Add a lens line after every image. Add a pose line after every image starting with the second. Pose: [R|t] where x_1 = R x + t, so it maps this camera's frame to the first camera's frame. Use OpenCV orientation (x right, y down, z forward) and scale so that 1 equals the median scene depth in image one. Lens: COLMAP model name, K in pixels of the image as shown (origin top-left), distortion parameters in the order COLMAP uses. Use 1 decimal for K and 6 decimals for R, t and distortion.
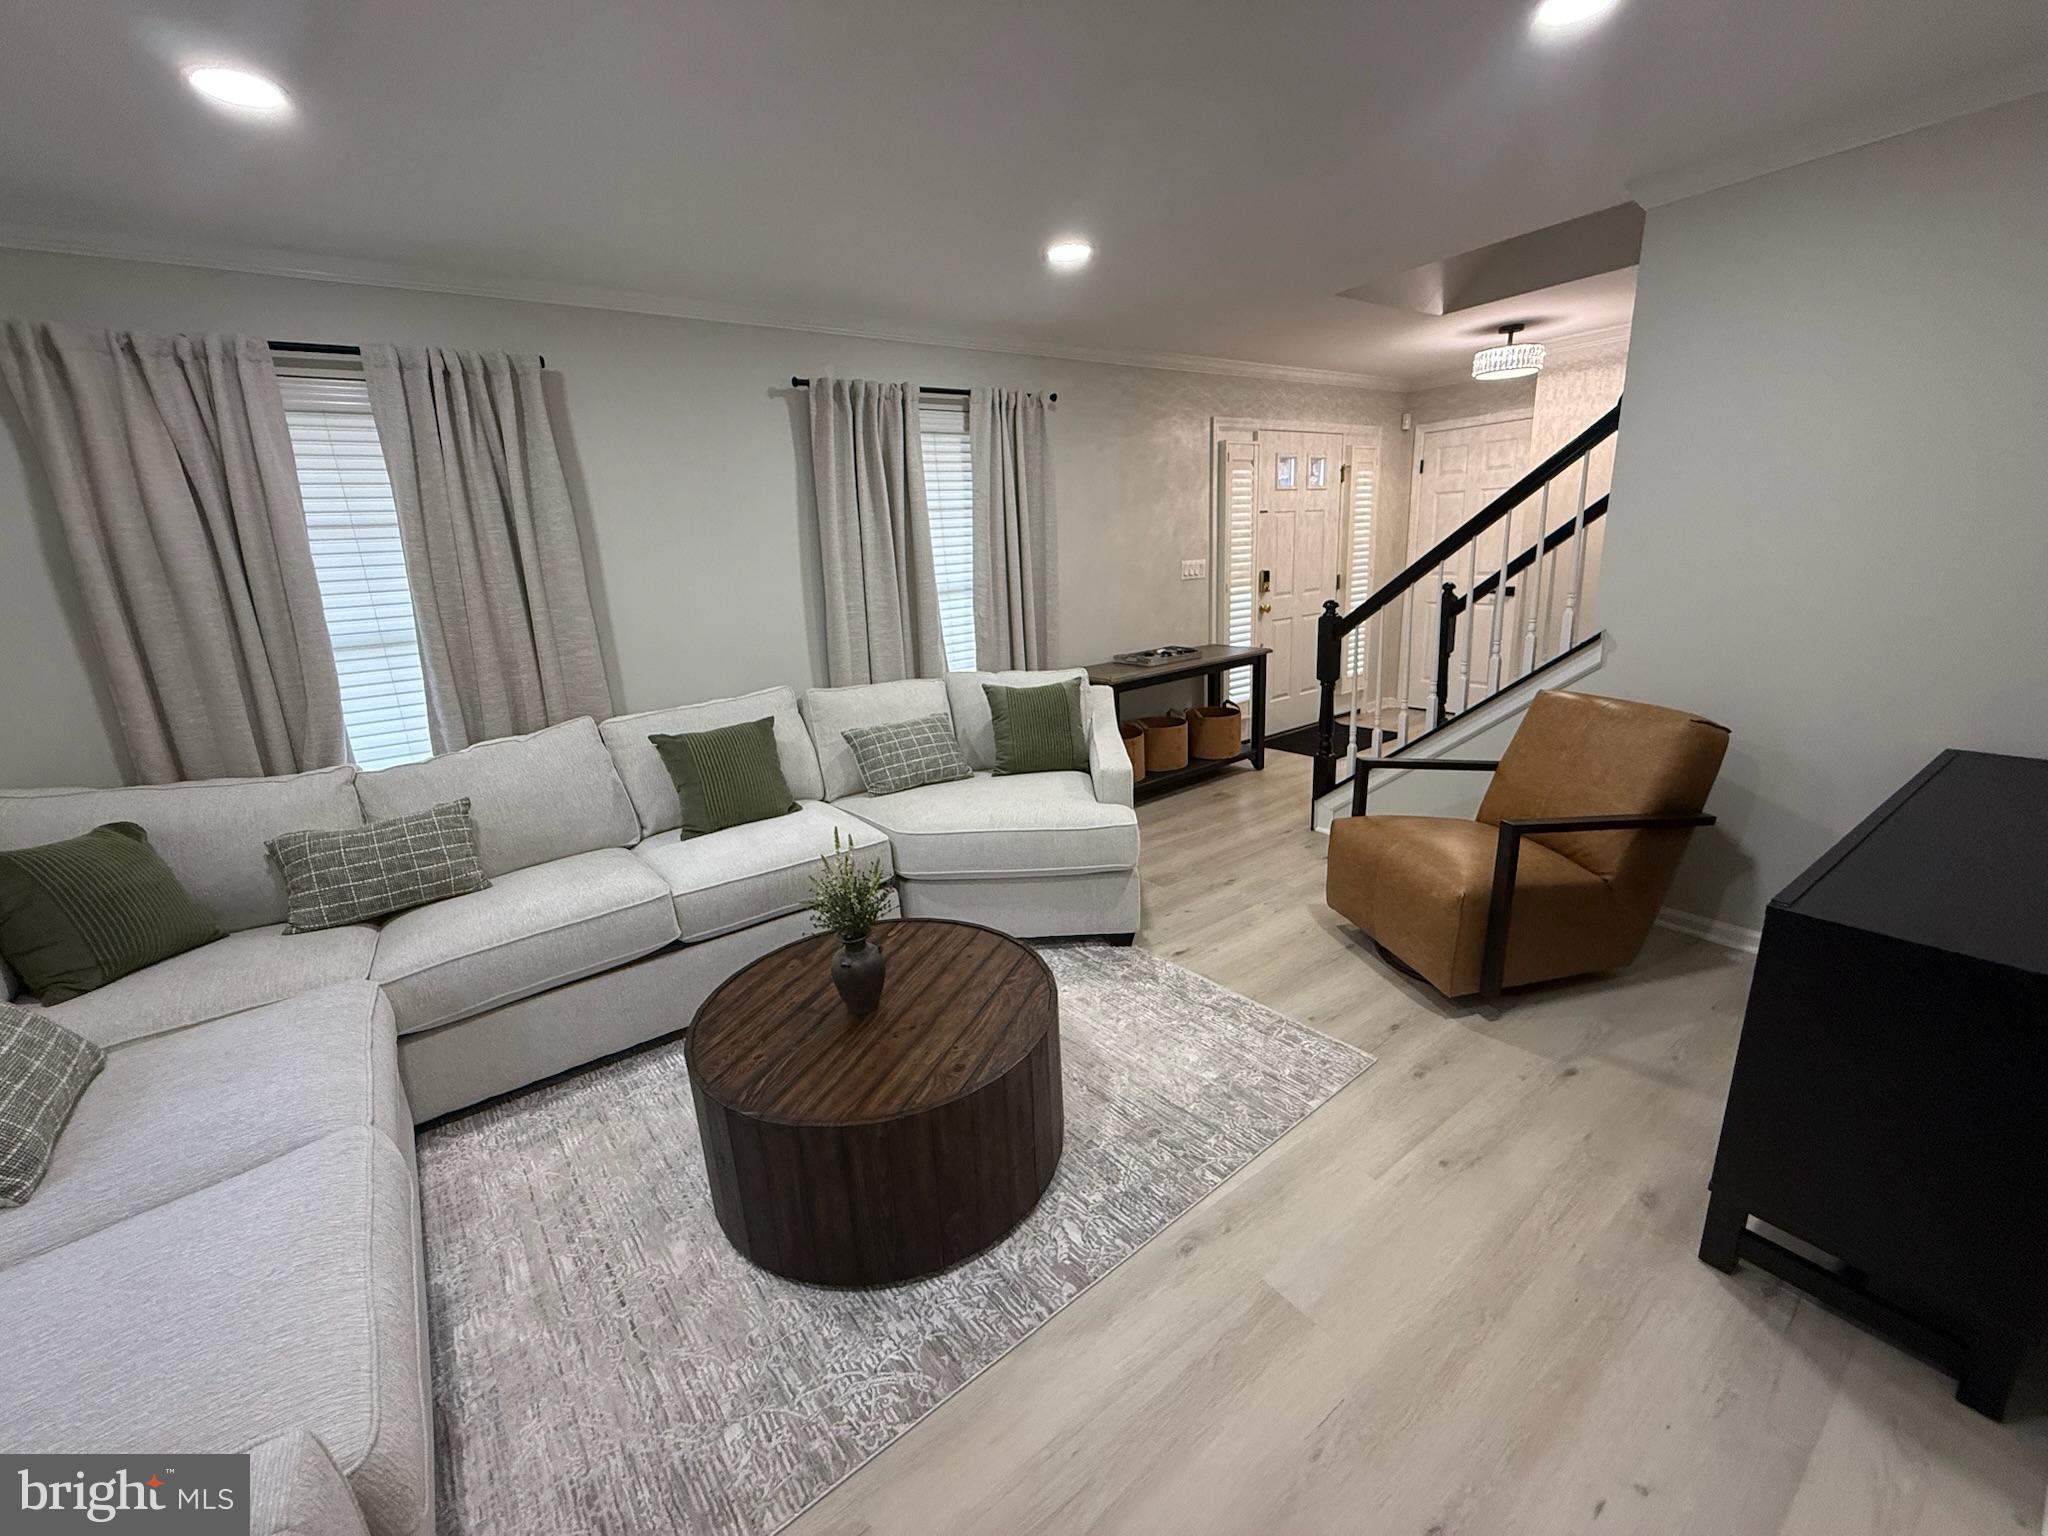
lens RADIAL K [[814.6, 0, 1020.6], [0, 814.6, 762.3], [0, 0, 1]] dist [0.000100, 0.000040]
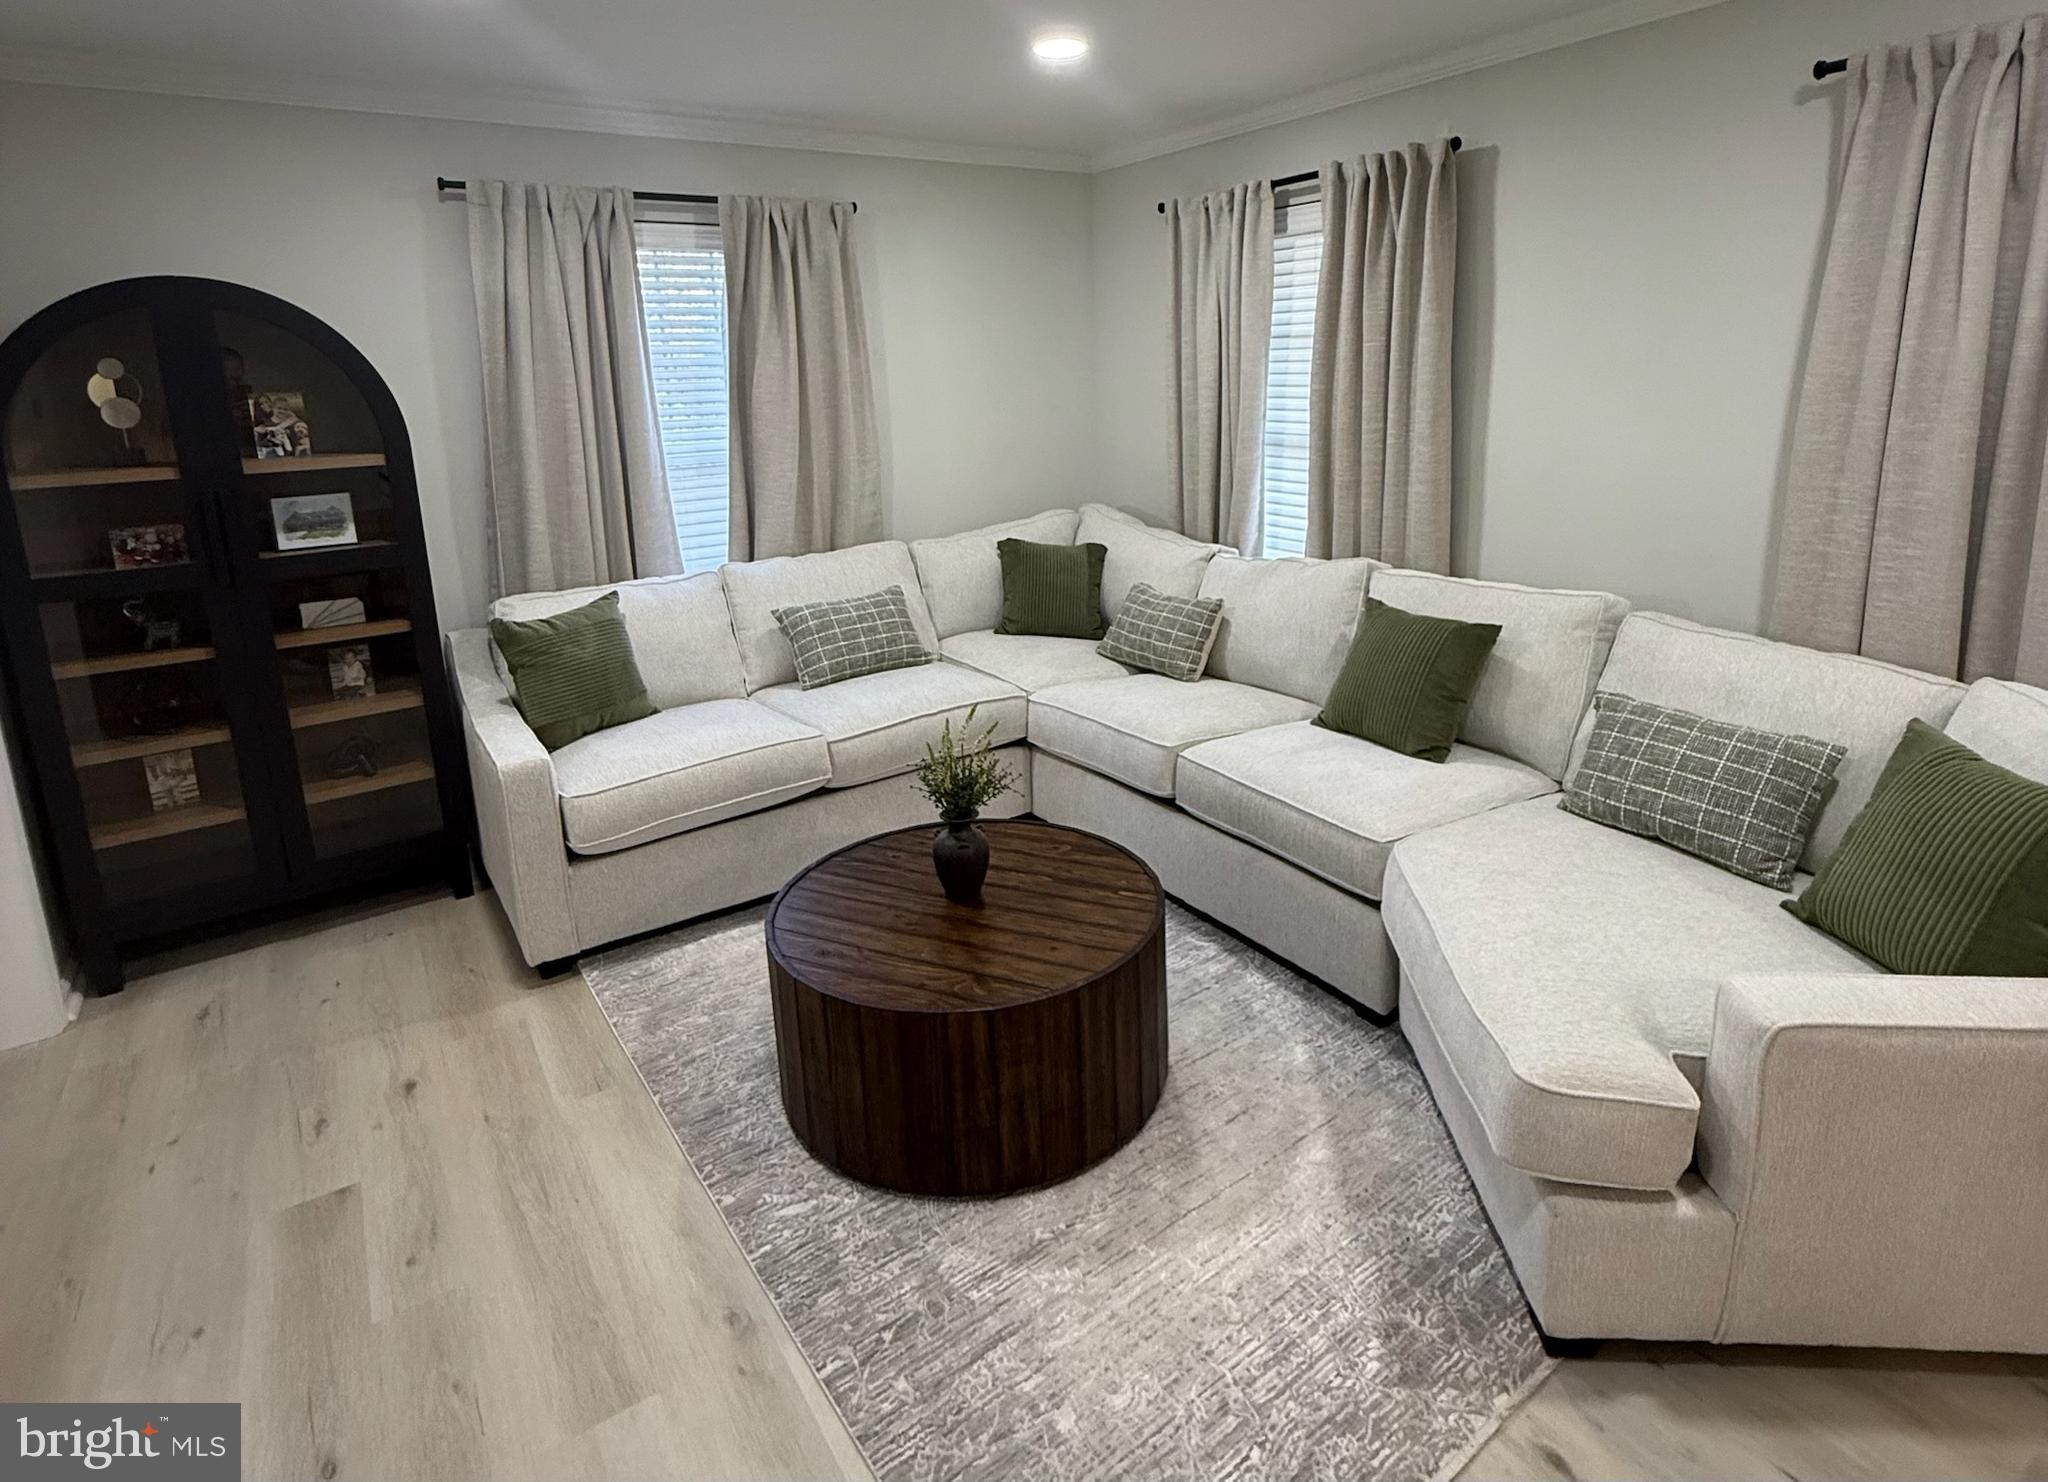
lens RADIAL K [[1085.1, 0, 1022.3], [0, 1085.1, 587.6], [0, 0, 1]] dist [-0.001500, -0.000232]
pose [[-0.044765, 0.253481, -0.966304, 0.776079], [-0.228072, 0.939136, 0.256919, -0.308530], [0.972615, 0.231888, 0.015771, 0.818753]]
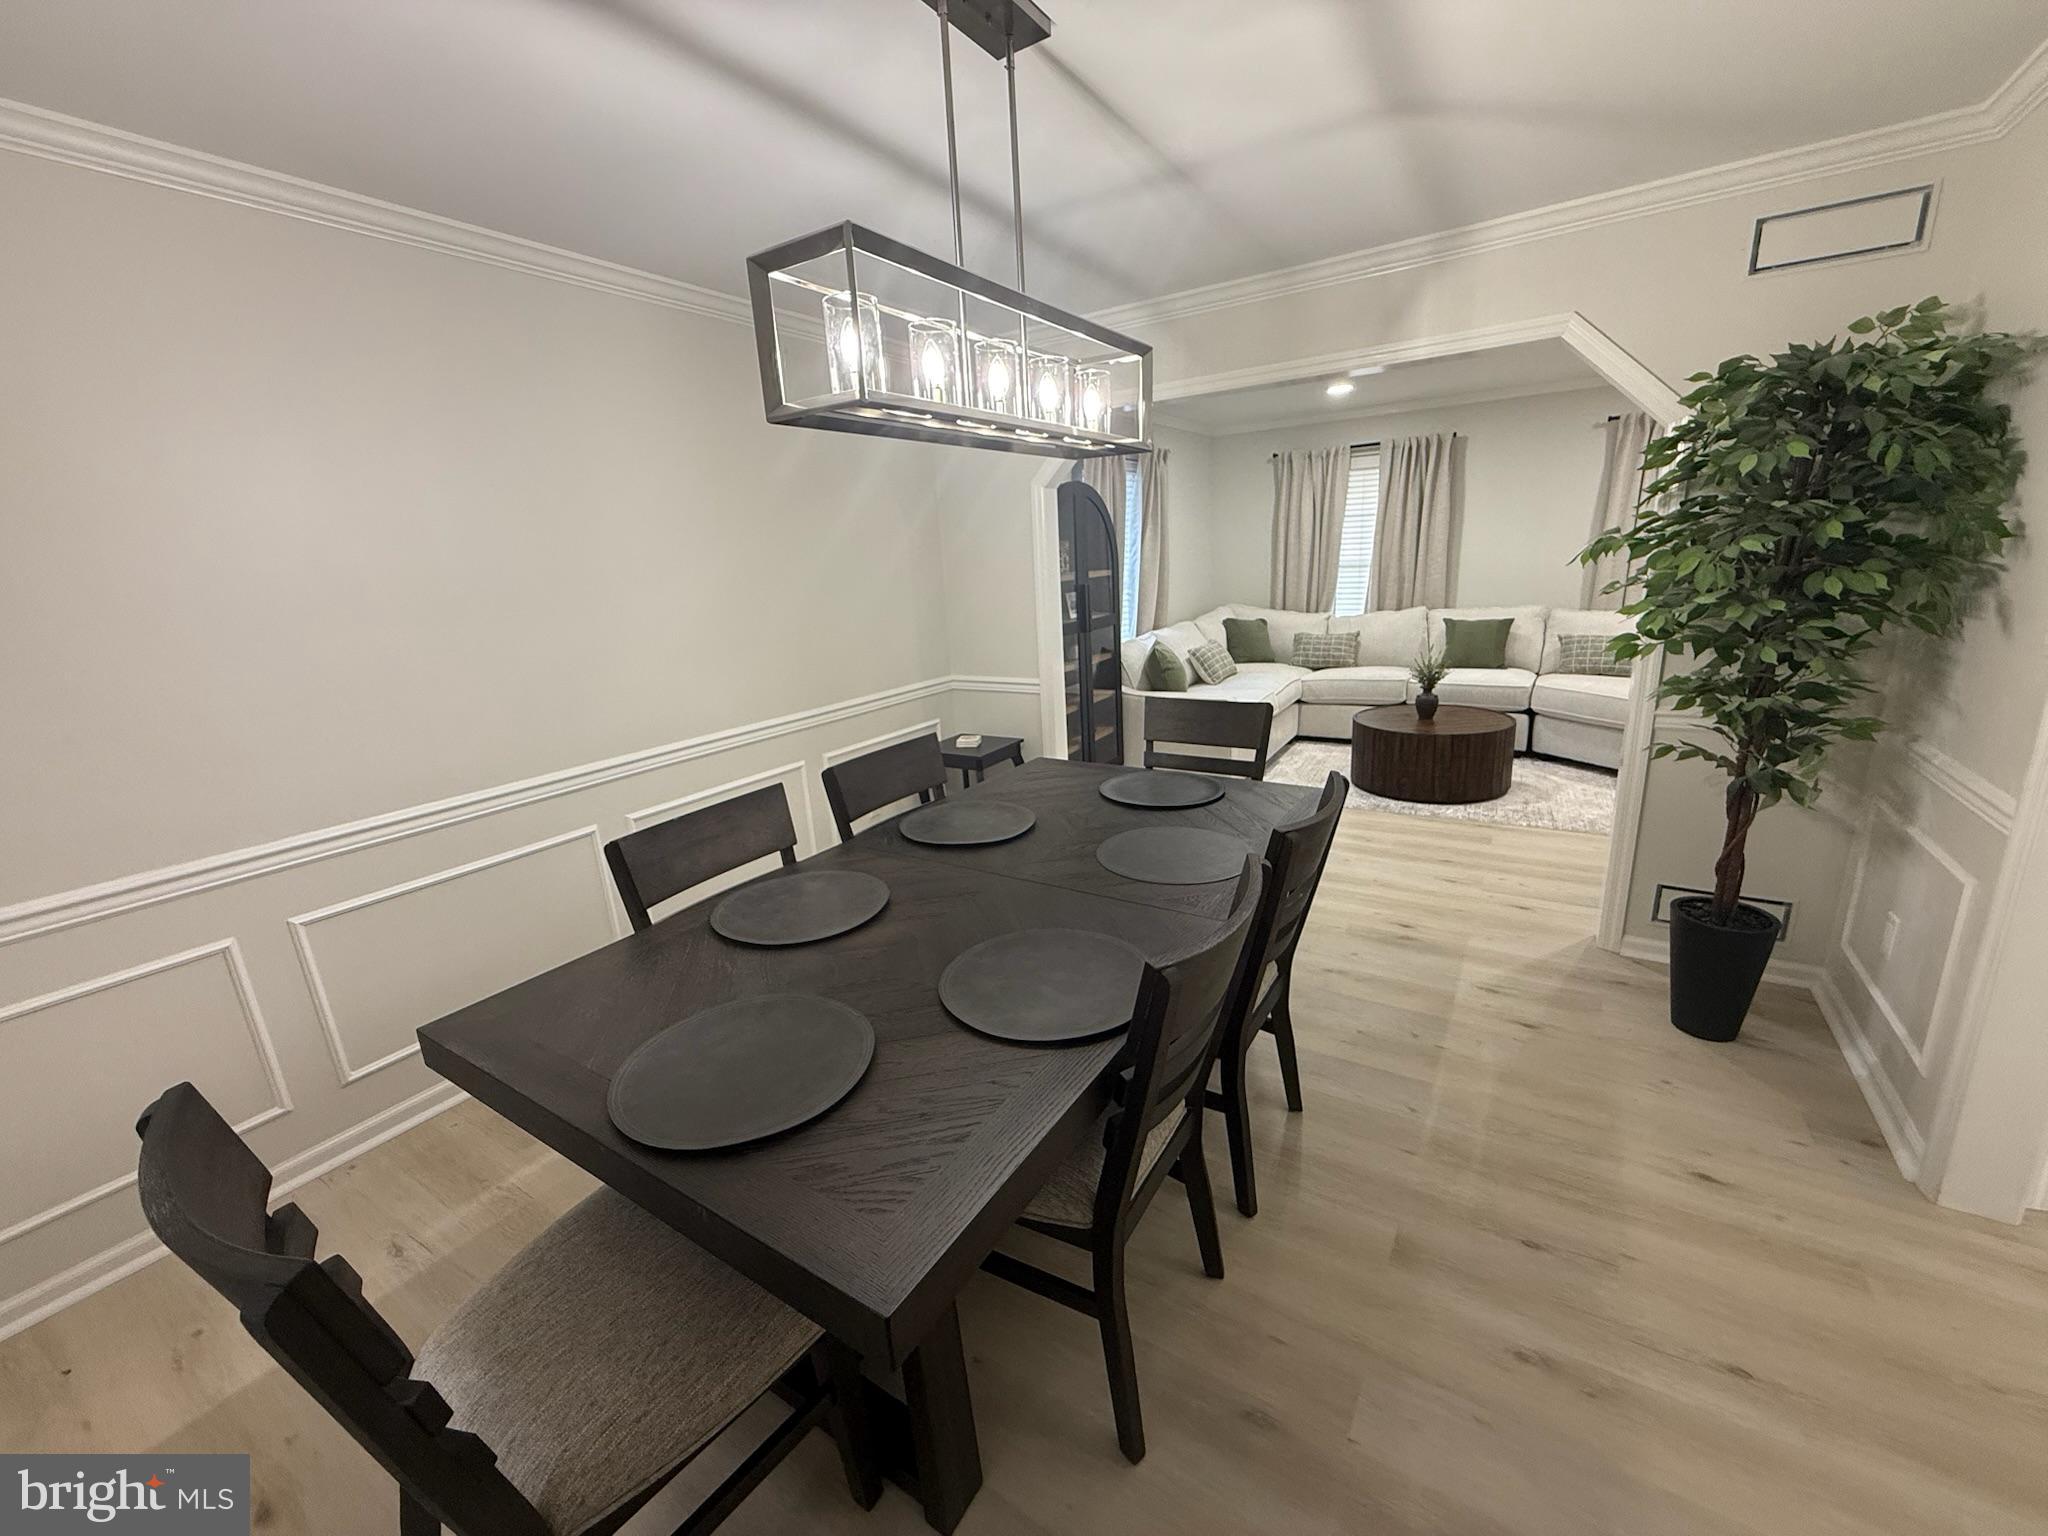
lens RADIAL K [[814.6, 0, 1020.6], [0, 814.6, 762.3], [0, 0, 1]] dist [0.000100, 0.000040]
pose [[0.358137, 0.267548, -0.894514, 1.383721], [-0.209435, 0.956670, 0.202287, 0.155458], [0.909876, 0.114897, 0.398652, -0.939274]]
